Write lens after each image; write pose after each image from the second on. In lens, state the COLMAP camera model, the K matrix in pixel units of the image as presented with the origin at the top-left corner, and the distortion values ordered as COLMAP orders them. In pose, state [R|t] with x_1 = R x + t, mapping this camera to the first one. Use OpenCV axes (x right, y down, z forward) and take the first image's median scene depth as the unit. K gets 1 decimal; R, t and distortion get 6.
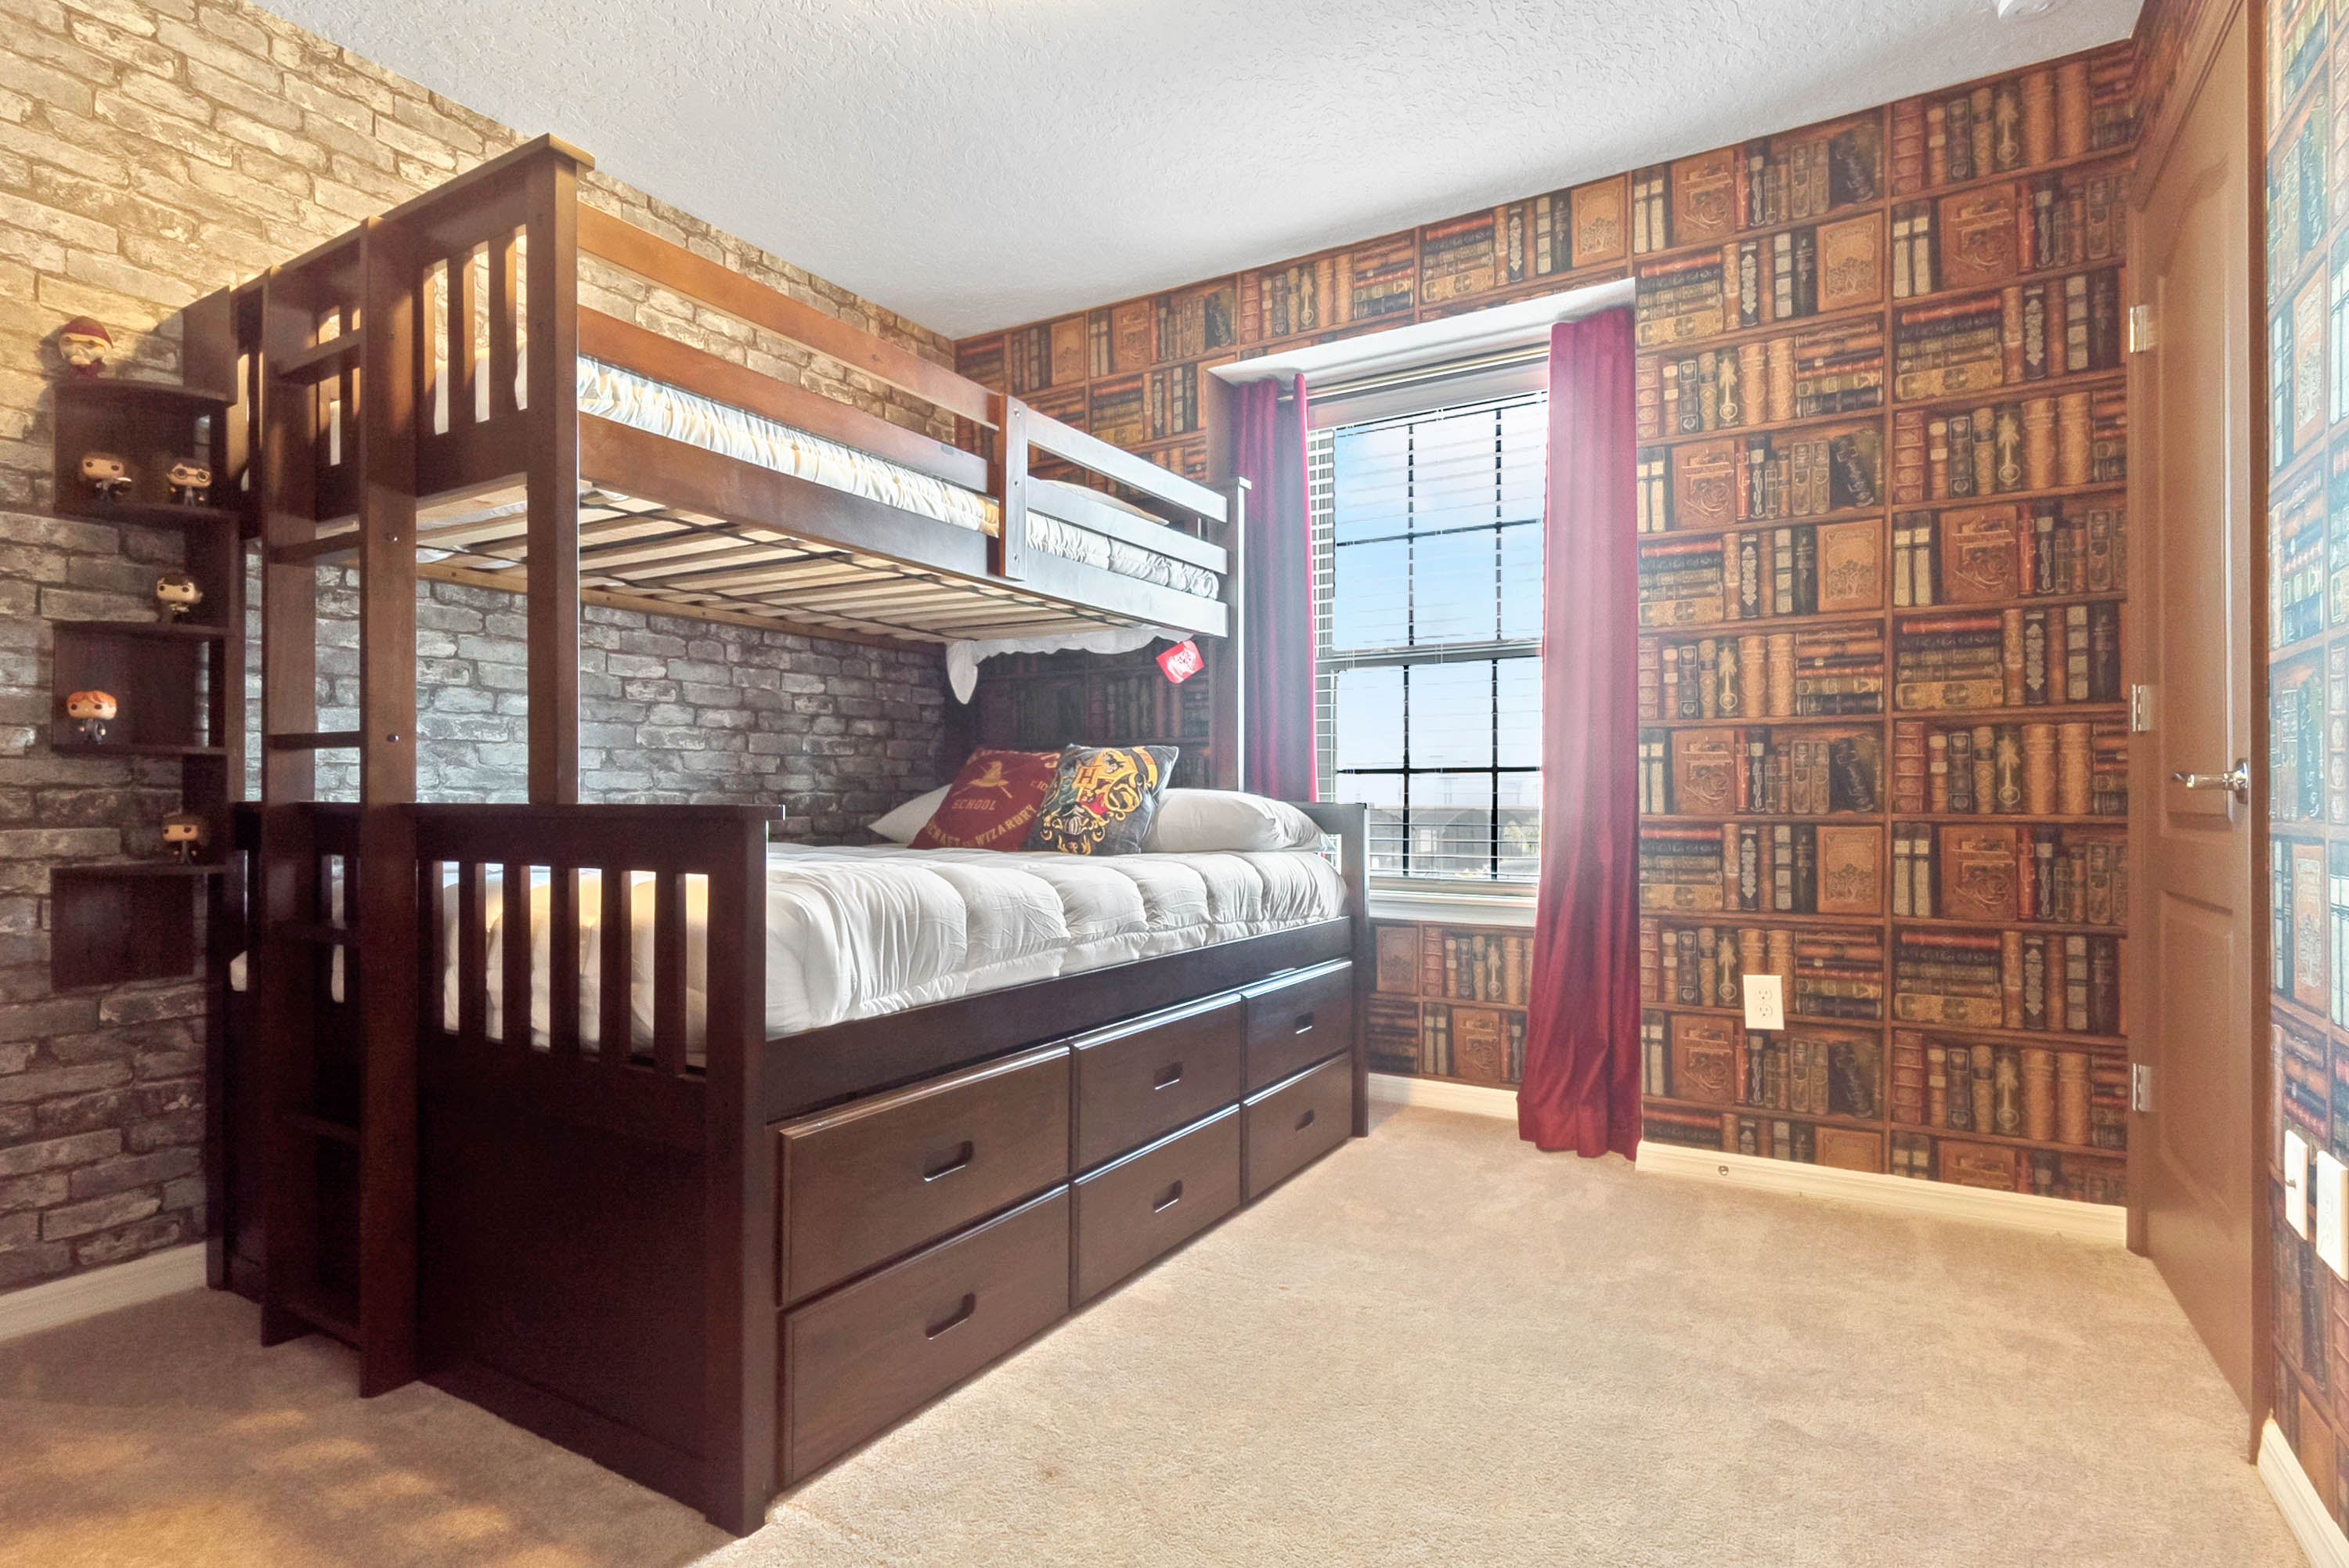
lens RADIAL K [[1123.2, 0, 1177.4], [0, 1123.2, 796.0], [0, 0, 1]] dist [-0.003563, -0.001330]
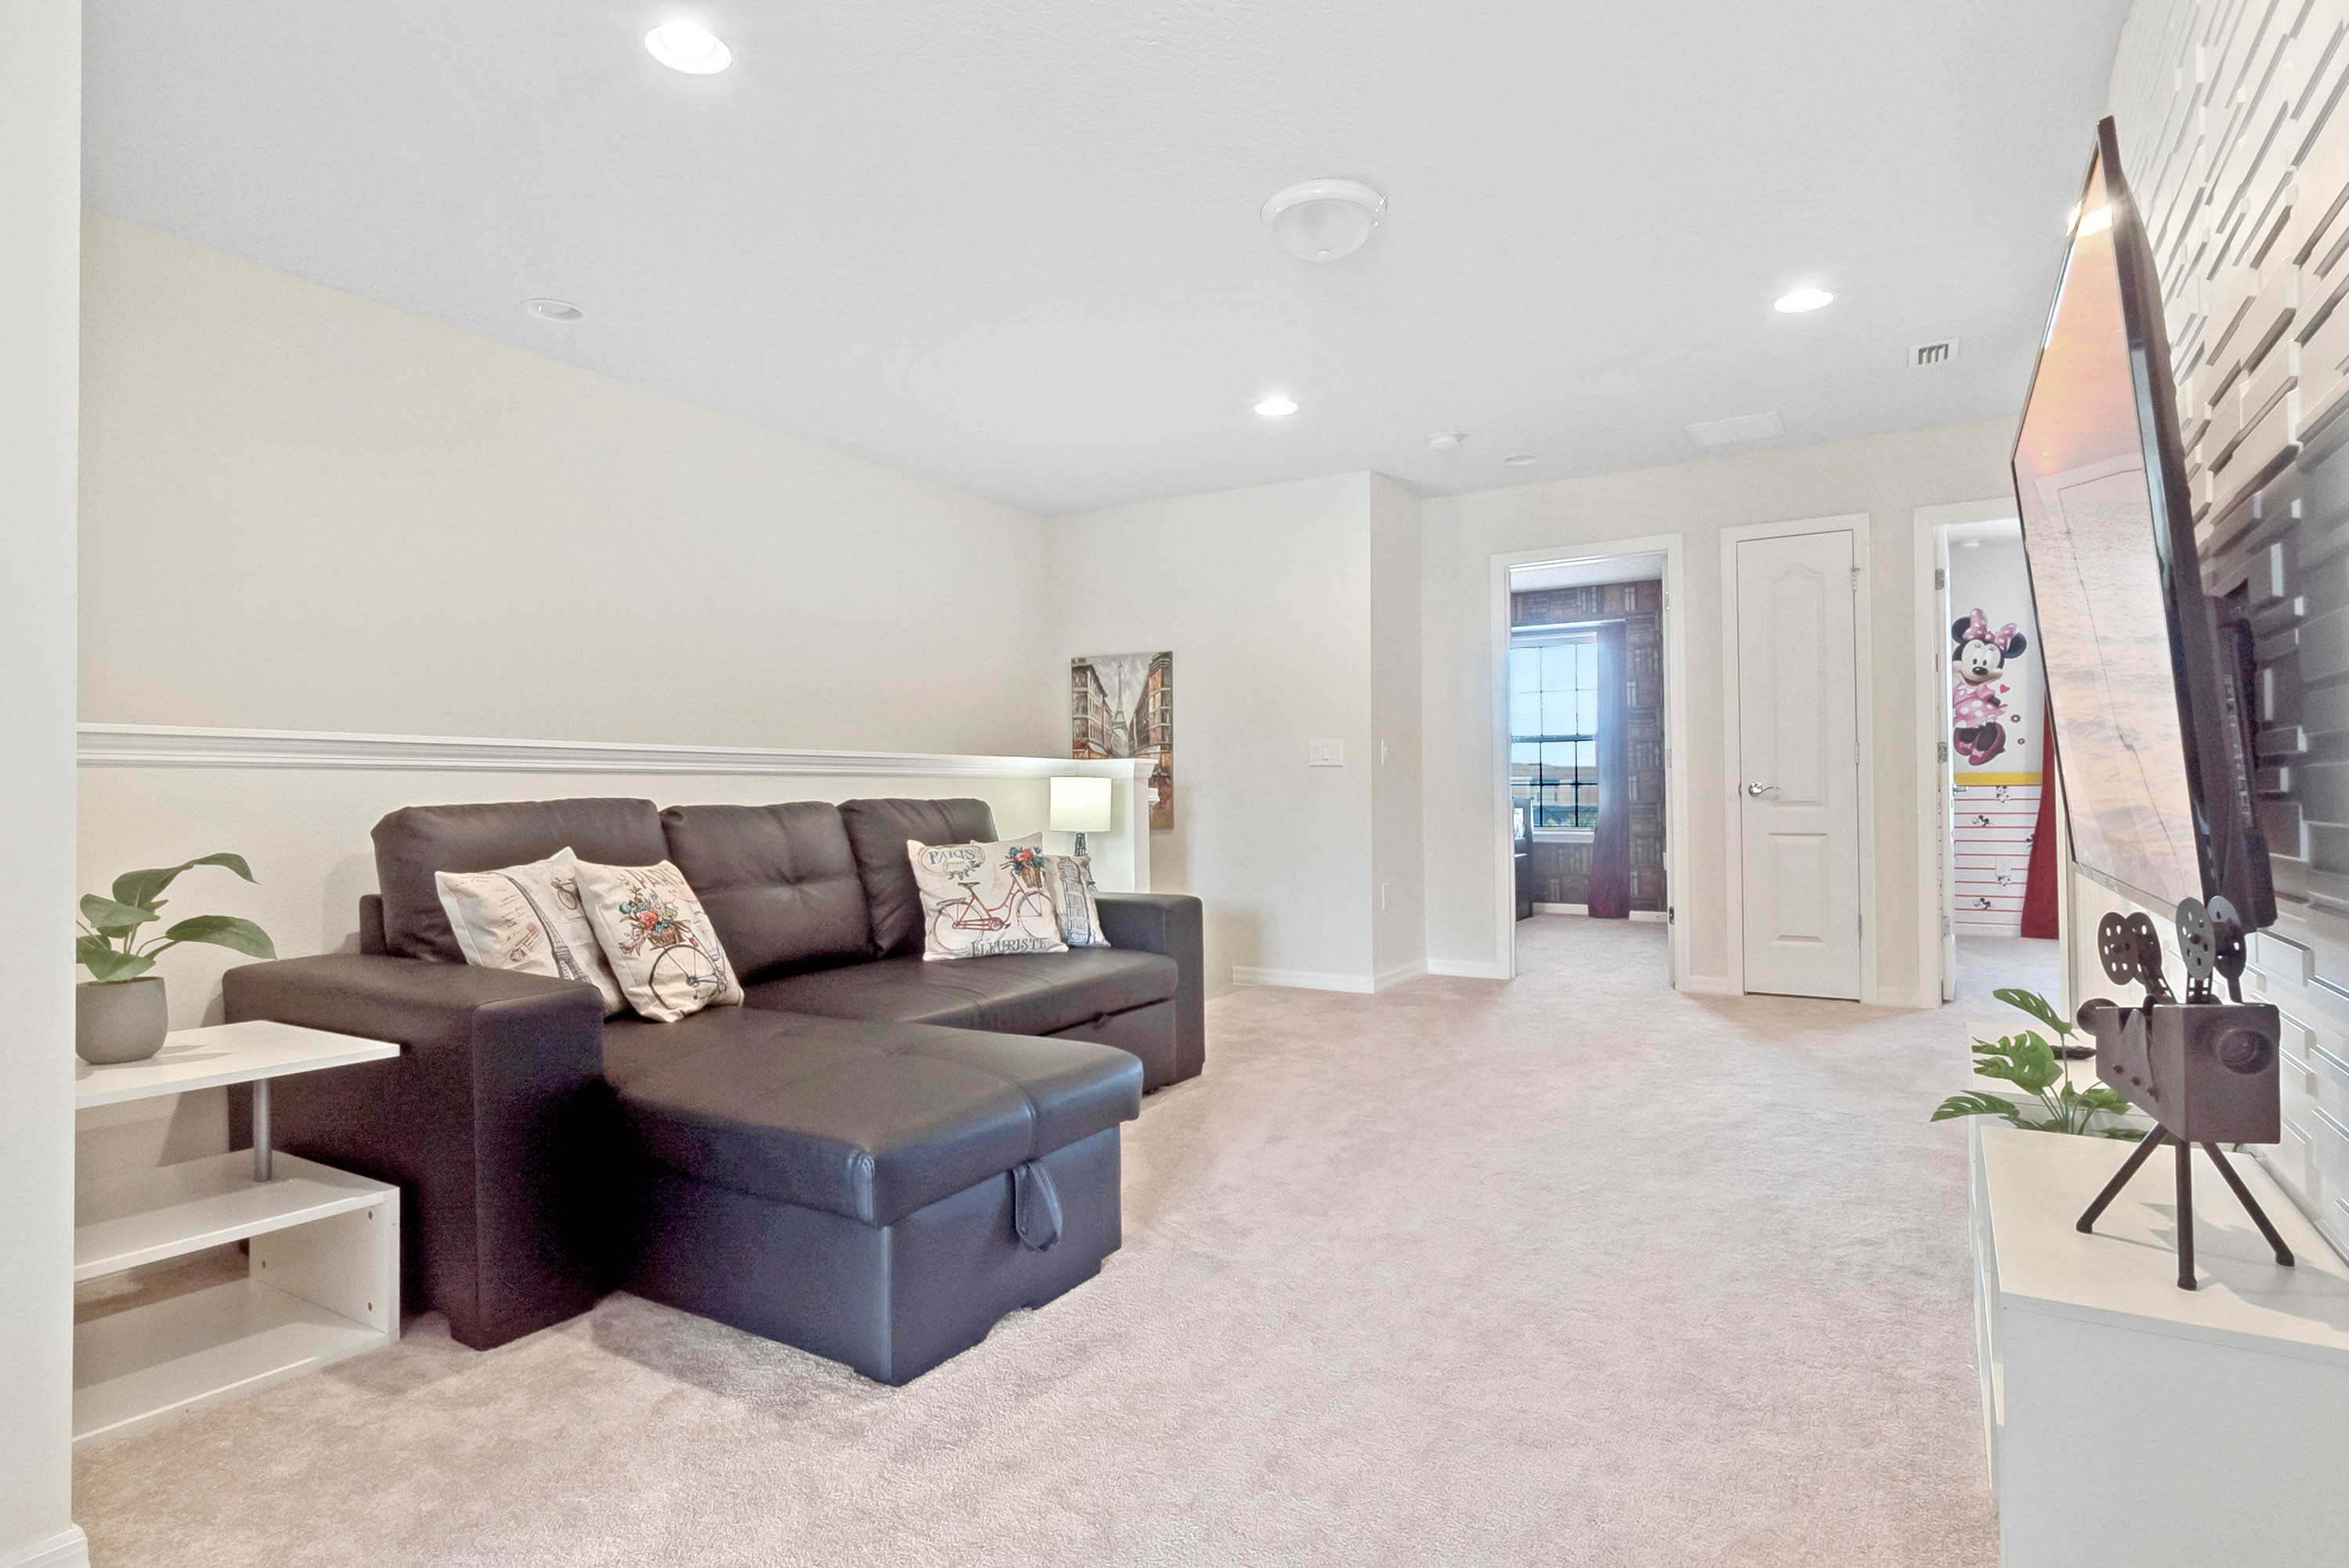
lens RADIAL K [[1123.2, 0, 1177.4], [0, 1123.2, 796.0], [0, 0, 1]] dist [-0.003563, -0.001330]
pose [[0.998818, -0.005334, -0.048316, -0.580204], [0.005065, 0.999971, -0.005673, 0.013884], [0.048344, 0.005421, 0.998816, -1.845556]]
